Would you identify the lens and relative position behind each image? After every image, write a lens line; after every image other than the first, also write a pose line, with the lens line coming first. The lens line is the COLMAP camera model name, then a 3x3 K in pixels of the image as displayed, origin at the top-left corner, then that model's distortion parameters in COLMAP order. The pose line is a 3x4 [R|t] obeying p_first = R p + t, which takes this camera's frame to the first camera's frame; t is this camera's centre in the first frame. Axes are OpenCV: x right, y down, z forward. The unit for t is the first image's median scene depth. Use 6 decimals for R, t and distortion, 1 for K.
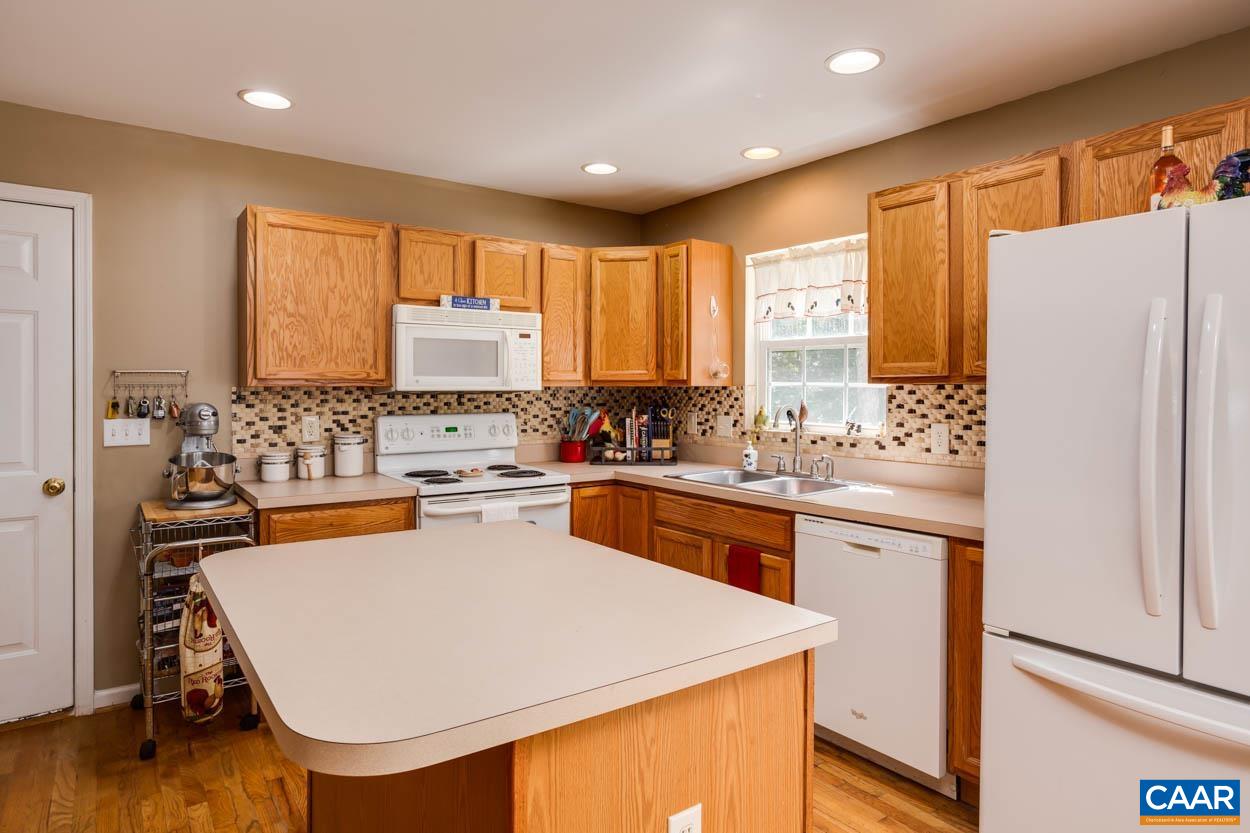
lens RADIAL K [[759.5, 0, 625.6], [0, 759.5, 390.0], [0, 0, 1]] dist [-0.002775, -0.000527]
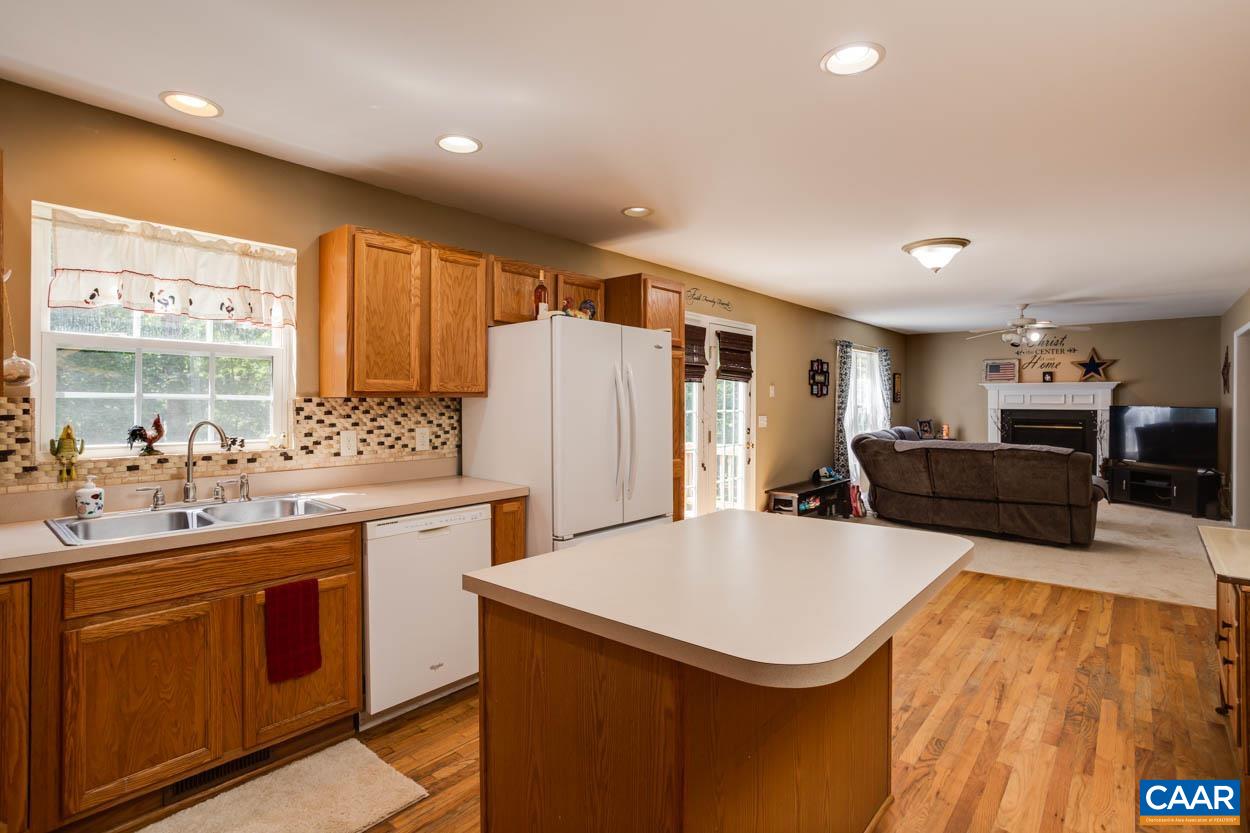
lens RADIAL K [[629.3, 0, 627.5], [0, 629.3, 402.6], [0, 0, 1]] dist [-0.003334, -0.000374]
pose [[-0.255646, -0.003346, 0.966765, -0.638628], [0.000681, 0.999993, 0.003641, -0.002869], [-0.966770, 0.001589, -0.255642, 0.810007]]
